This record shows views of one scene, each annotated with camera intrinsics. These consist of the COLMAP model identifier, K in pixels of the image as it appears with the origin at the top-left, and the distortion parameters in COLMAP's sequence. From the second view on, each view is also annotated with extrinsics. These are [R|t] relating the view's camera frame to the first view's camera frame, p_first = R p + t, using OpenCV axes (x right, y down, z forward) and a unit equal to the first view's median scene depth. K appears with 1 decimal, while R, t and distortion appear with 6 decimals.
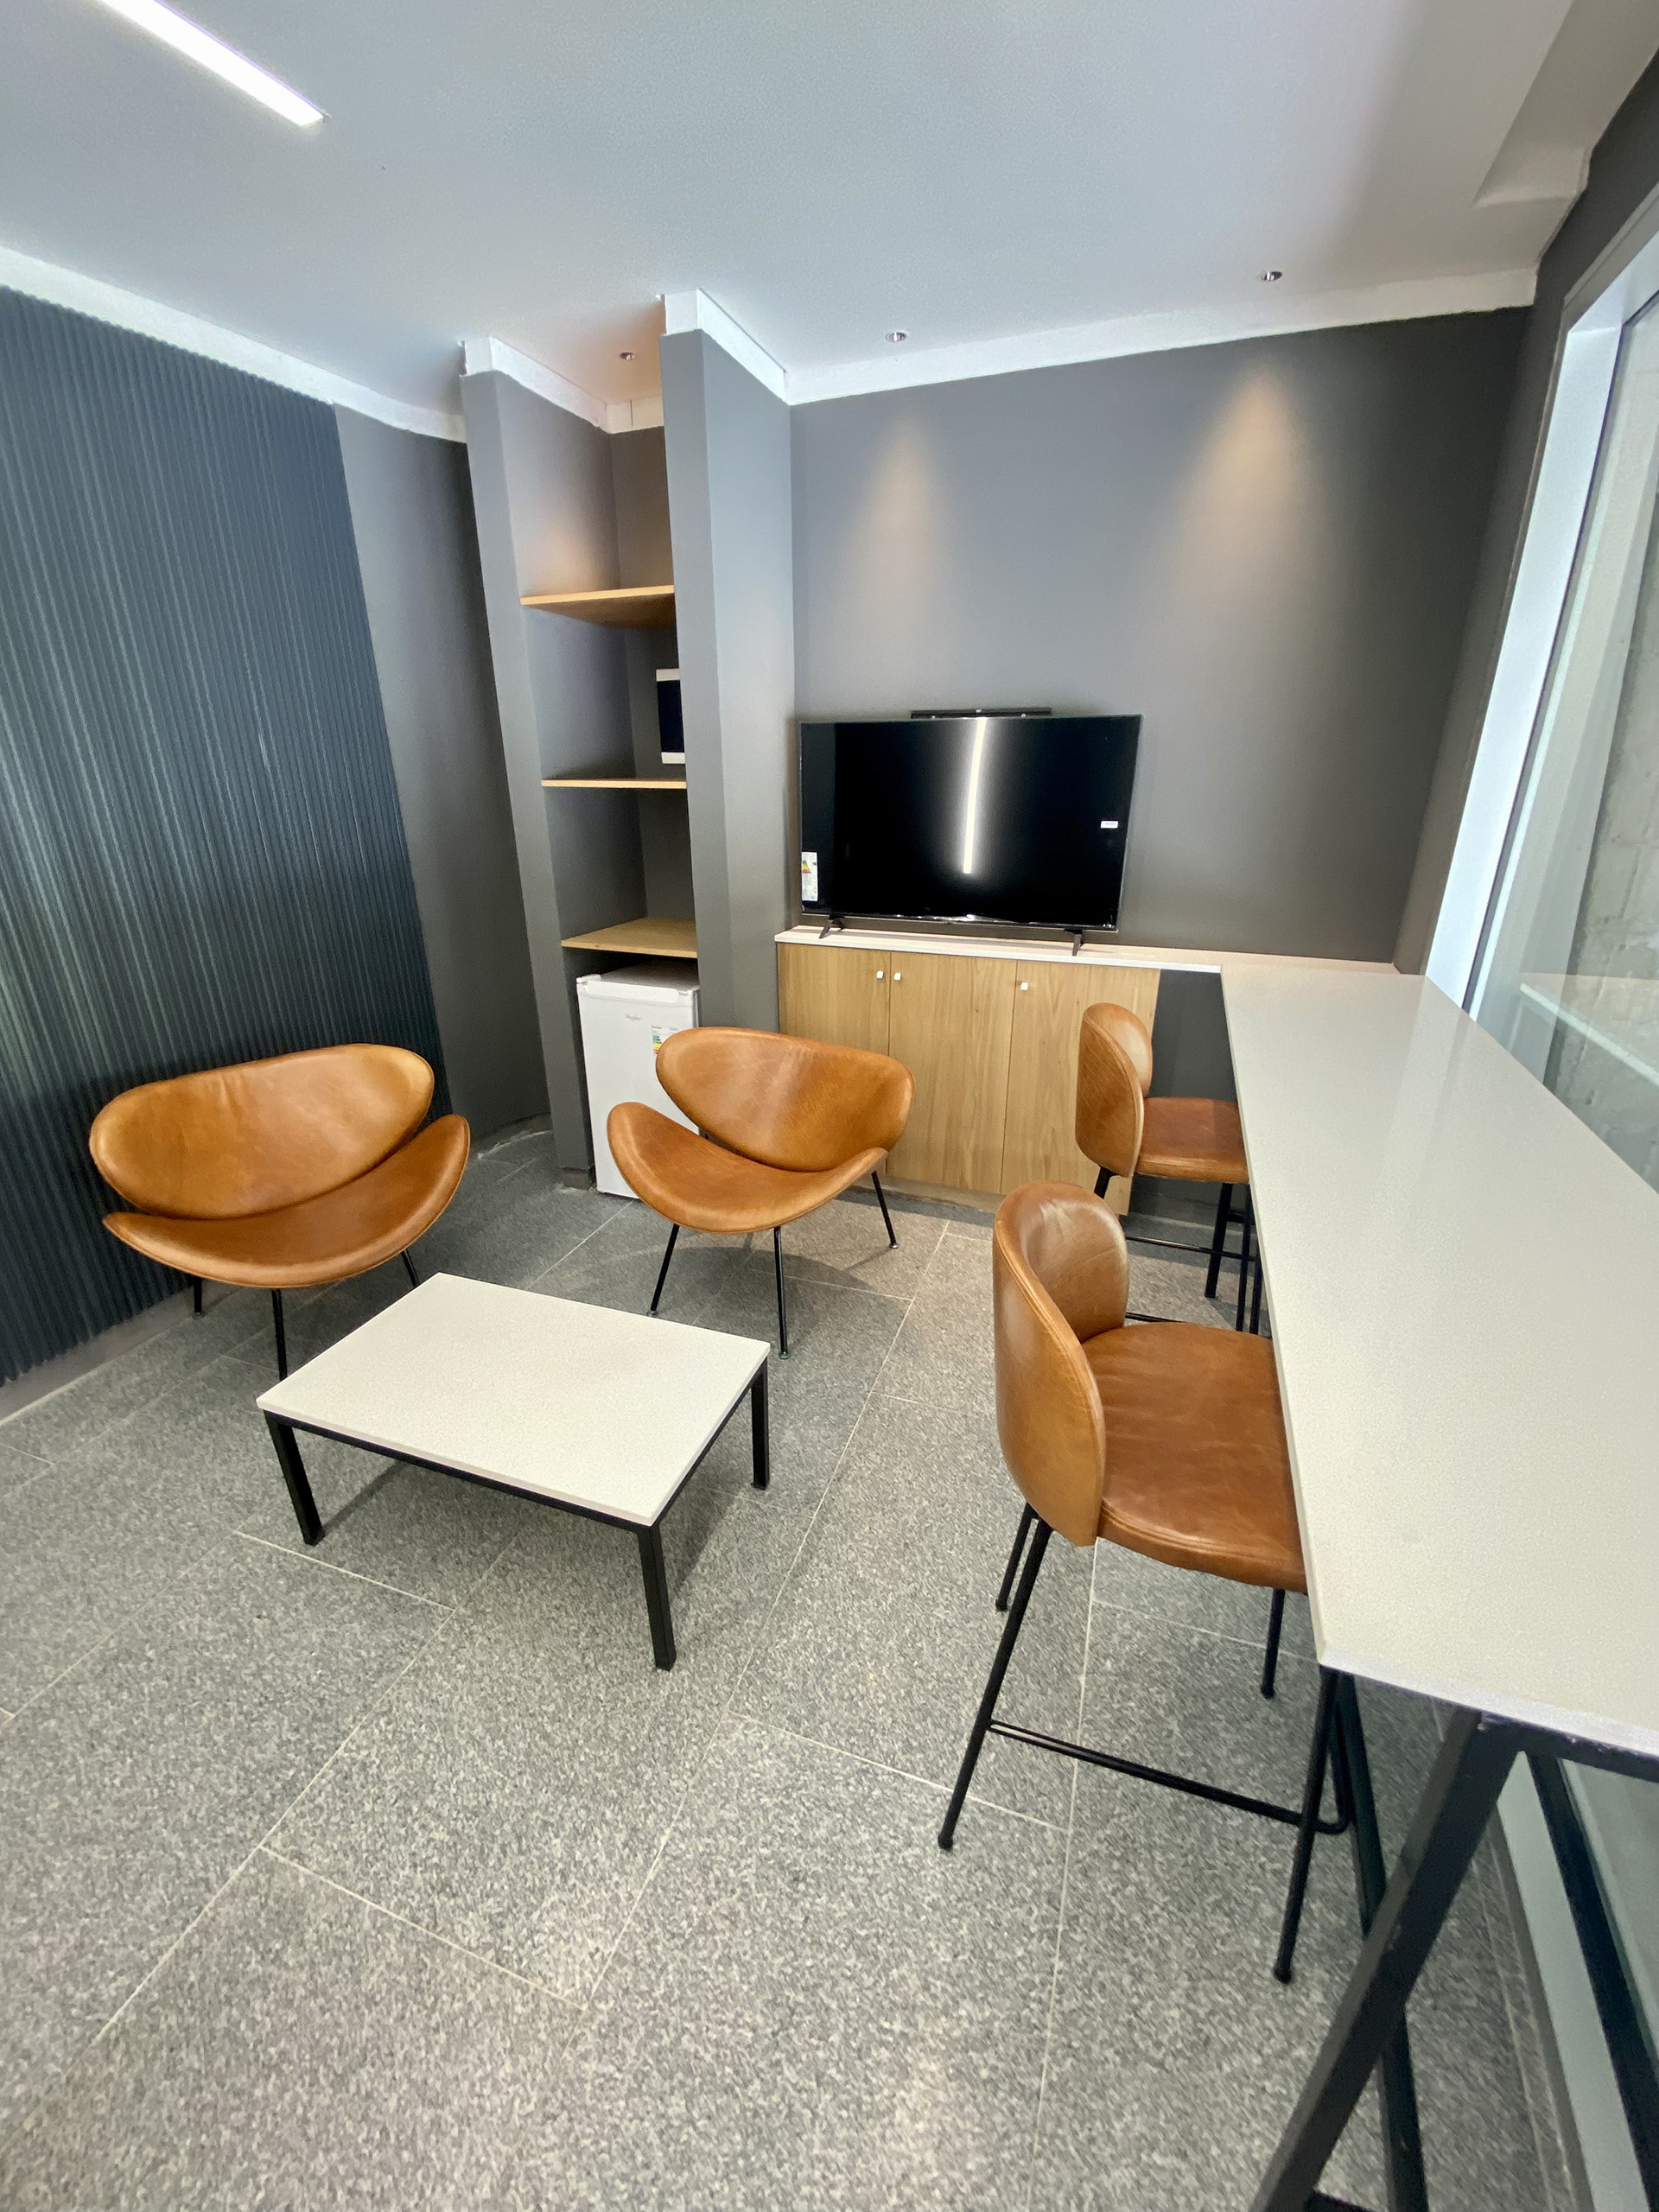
lens RADIAL K [[897.8, 0, 833.5], [0, 897.8, 1102.2], [0, 0, 1]] dist [0.023613, -0.020271]
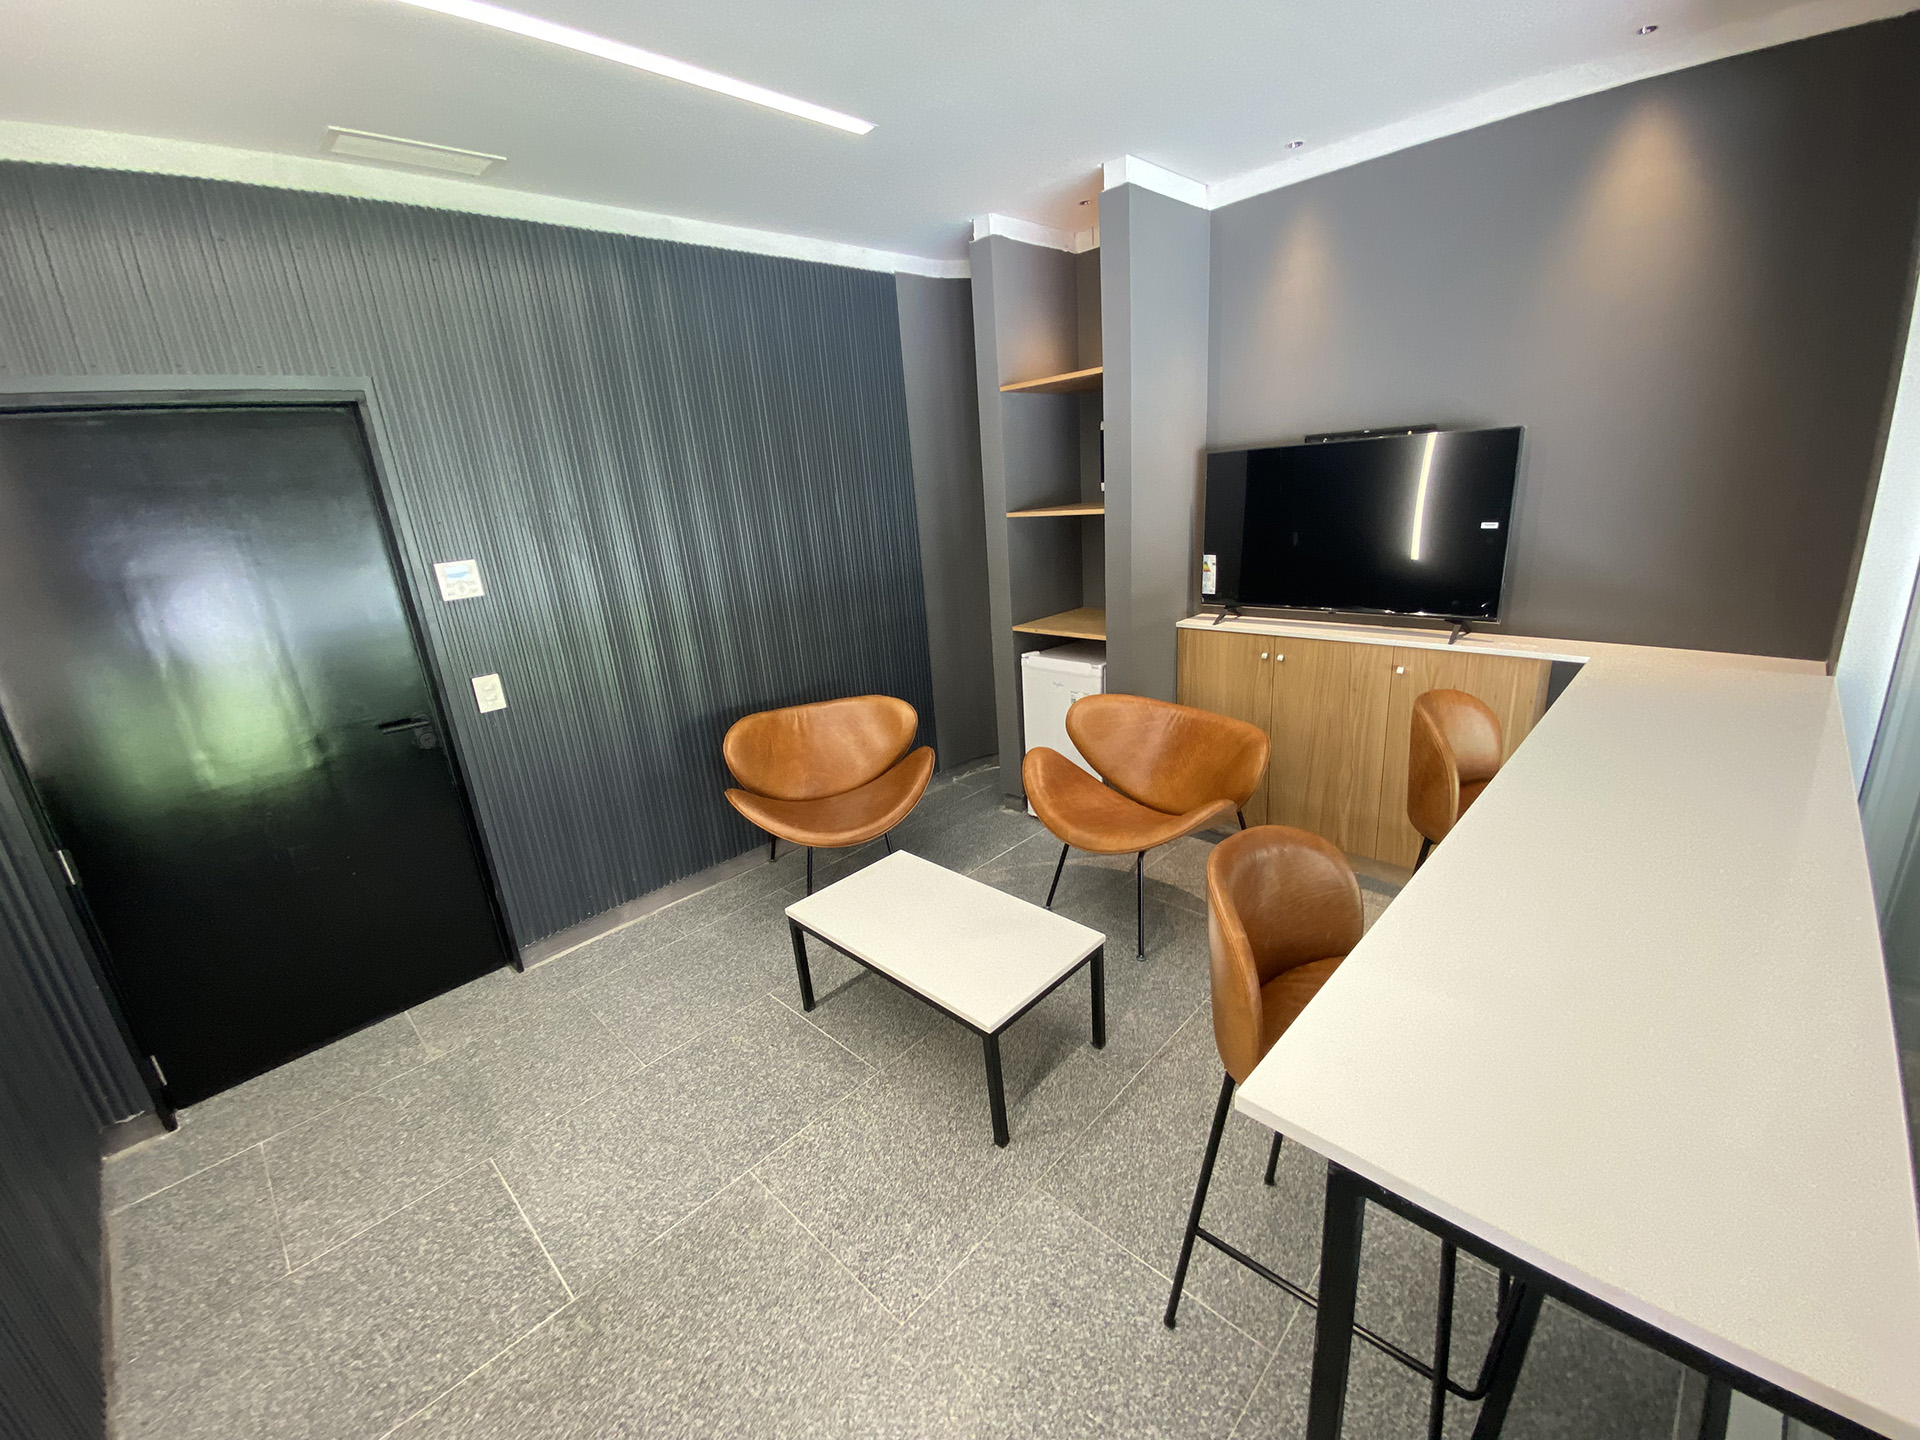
lens RADIAL K [[779.2, 0, 960.0], [0, 779.2, 720.0], [0, 0, 1]] dist [0.023613, -0.020271]
pose [[0.908379, 0.061938, -0.413534, 0.148428], [-0.081419, 0.996239, -0.029634, 0.005473], [0.410144, 0.060588, 0.910006, -0.117909]]
